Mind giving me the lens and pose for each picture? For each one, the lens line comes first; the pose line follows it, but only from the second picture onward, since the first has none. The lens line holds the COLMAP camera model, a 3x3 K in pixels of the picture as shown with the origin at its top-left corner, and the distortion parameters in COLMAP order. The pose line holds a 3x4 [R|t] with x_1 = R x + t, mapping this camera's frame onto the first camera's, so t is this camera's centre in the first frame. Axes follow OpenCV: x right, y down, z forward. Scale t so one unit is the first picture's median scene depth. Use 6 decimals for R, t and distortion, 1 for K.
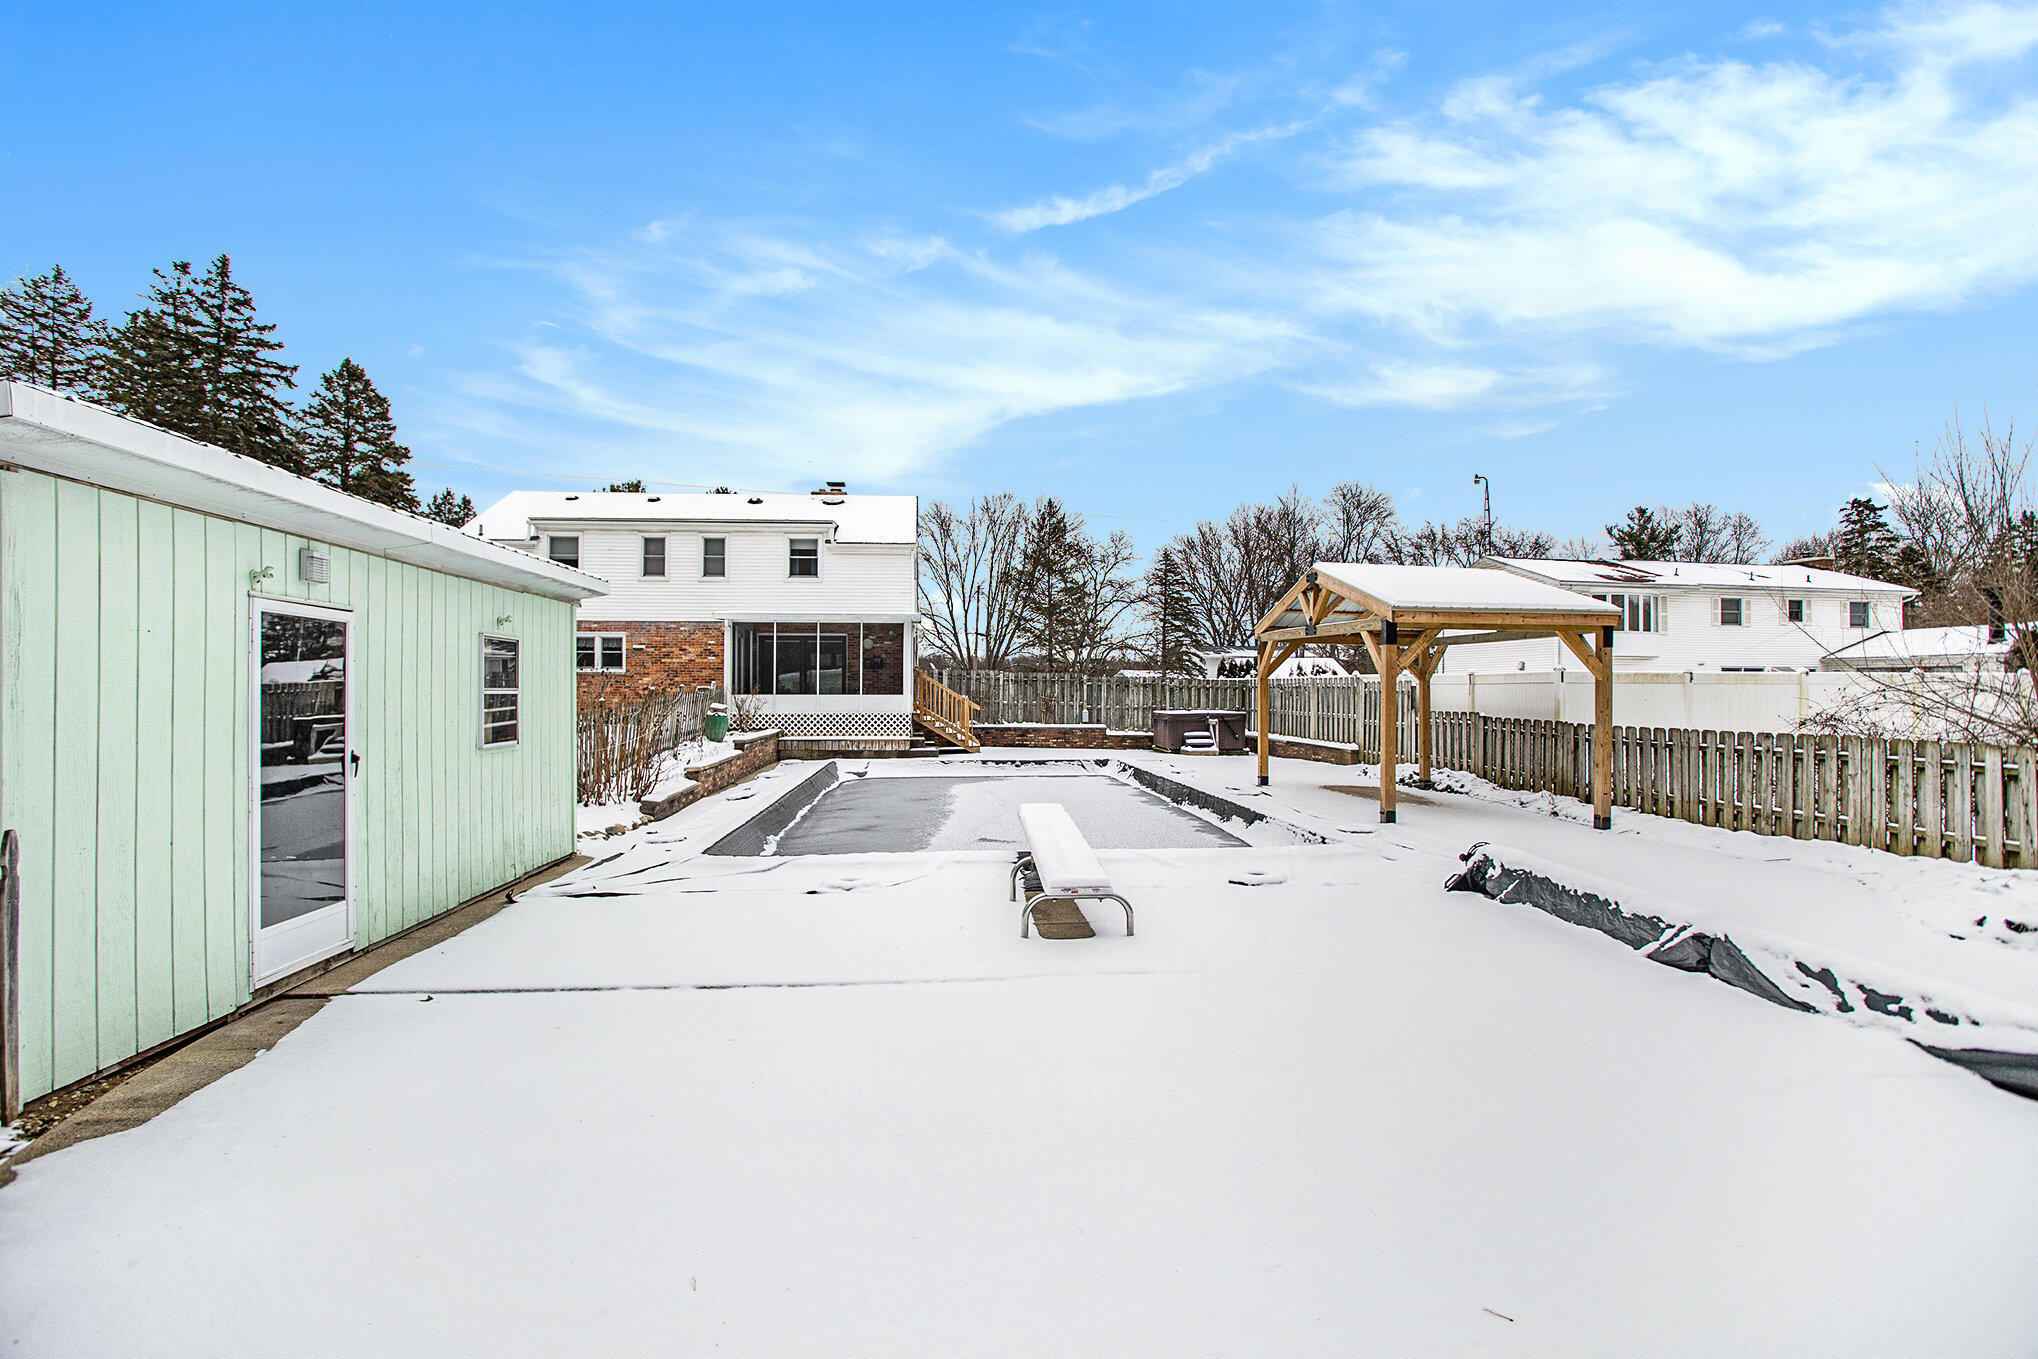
lens RADIAL K [[1001.0, 0, 1010.2], [0, 1001.0, 684.3], [0, 0, 1]] dist [-0.038155, 0.006031]
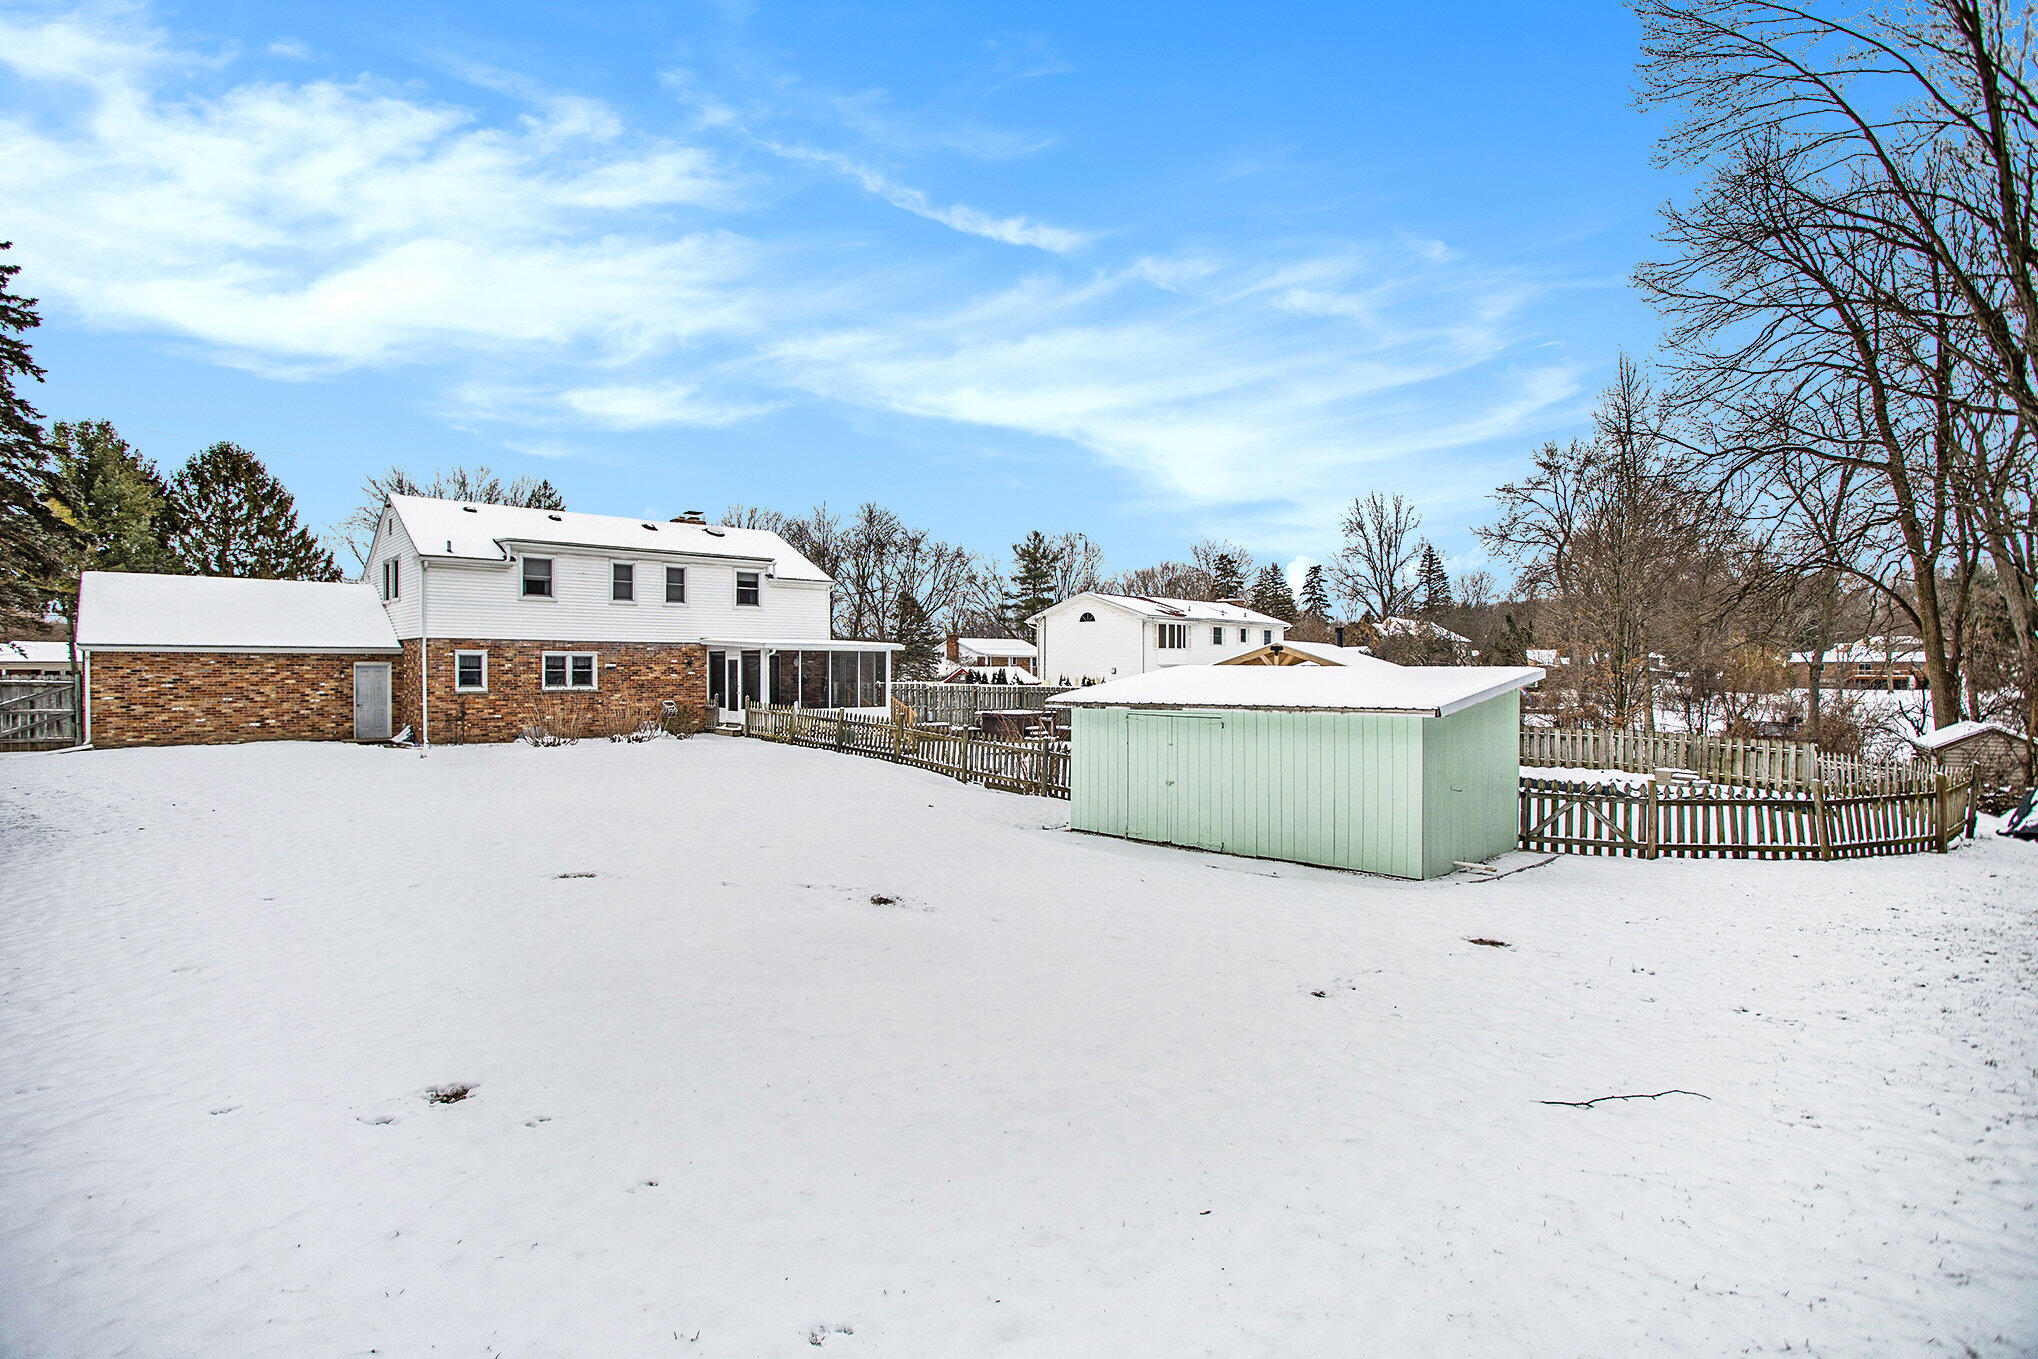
lens RADIAL K [[1001.0, 0, 1036.3], [0, 1001.0, 676.9], [0, 0, 1]] dist [-0.038155, 0.006031]
pose [[0.793785, -0.006238, 0.608166, -0.655418], [-0.002876, 0.999898, 0.014009, -0.041335], [-0.608191, -0.012869, 0.793686, -0.133029]]
